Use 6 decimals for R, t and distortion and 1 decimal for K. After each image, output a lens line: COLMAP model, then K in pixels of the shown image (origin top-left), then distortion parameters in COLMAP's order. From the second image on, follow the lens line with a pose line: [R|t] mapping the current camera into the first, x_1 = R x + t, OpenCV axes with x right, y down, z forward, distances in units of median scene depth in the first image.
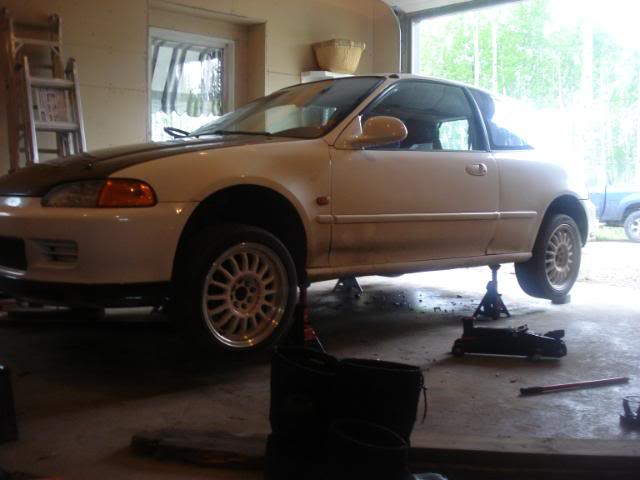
lens RADIAL K [[712.6, 0, 320.7], [0, 712.6, 241.7], [0, 0, 1]] dist [-0.112868, 0.000000]
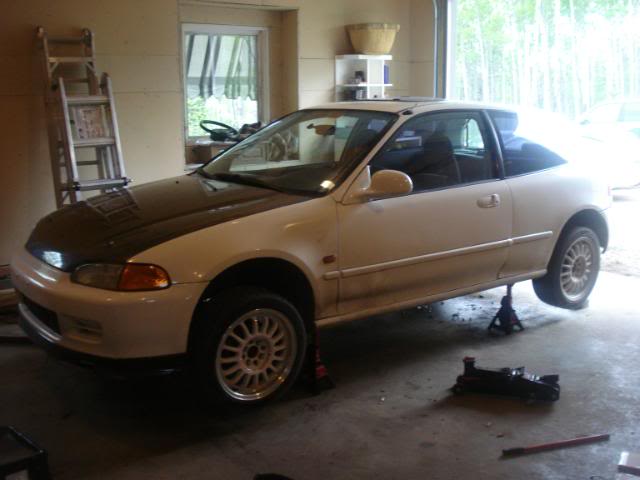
lens RADIAL K [[712.6, 0, 321.0], [0, 712.6, 239.8], [0, 0, 1]] dist [-0.112868, 0.000000]
pose [[0.996237, 0.000393, -0.086668, 0.061023], [0.010352, 0.992292, 0.123491, -0.160874], [0.086048, -0.123924, 0.988554, -0.040809]]
